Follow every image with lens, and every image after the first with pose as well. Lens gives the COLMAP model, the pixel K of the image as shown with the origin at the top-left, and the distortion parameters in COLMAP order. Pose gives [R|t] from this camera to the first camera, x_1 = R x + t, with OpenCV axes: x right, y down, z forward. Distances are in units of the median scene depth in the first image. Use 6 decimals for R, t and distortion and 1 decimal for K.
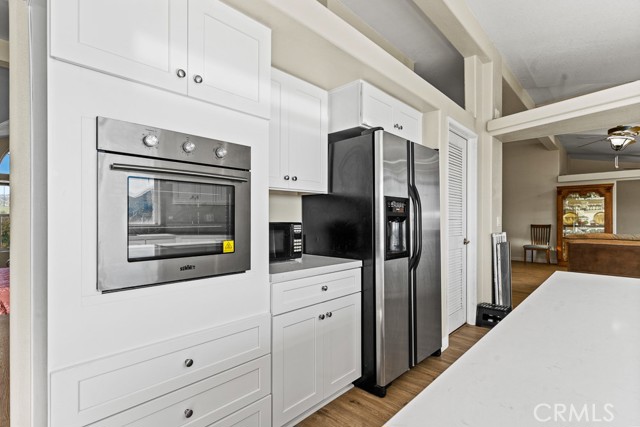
lens RADIAL K [[304.9, 0, 320.0], [0, 304.9, 213.5], [0, 0, 1]] dist [-0.008375, -0.000755]
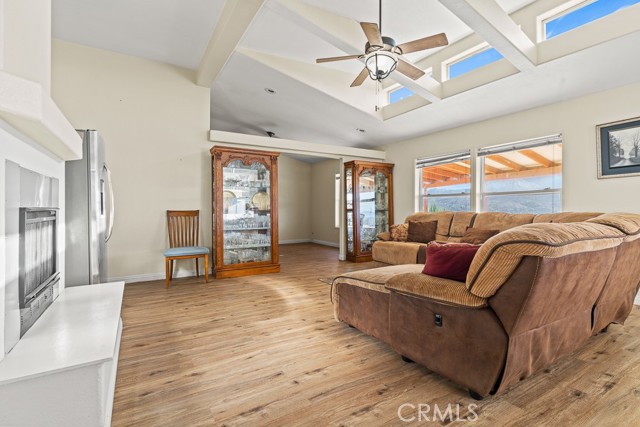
lens RADIAL K [[304.9, 0, 320.0], [0, 304.9, 213.5], [0, 0, 1]] dist [-0.008375, -0.000755]
pose [[0.254364, -0.012714, 0.967025, 0.249362], [-0.009442, 0.999833, 0.015629, 0.032578], [-0.967062, -0.013106, 0.254202, 0.639219]]
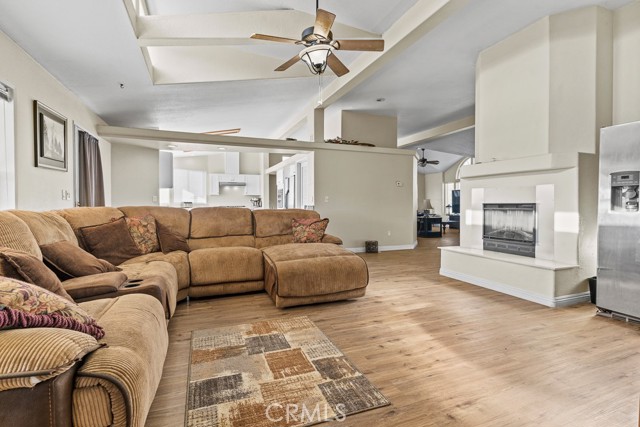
lens RADIAL K [[304.9, 0, 320.0], [0, 304.9, 213.5], [0, 0, 1]] dist [-0.008375, -0.000755]
pose [[-0.407501, 0.027561, -0.912789, 1.014662], [0.011749, 0.999620, 0.024937, 0.036379], [0.913129, -0.000563, -0.407670, 0.828870]]
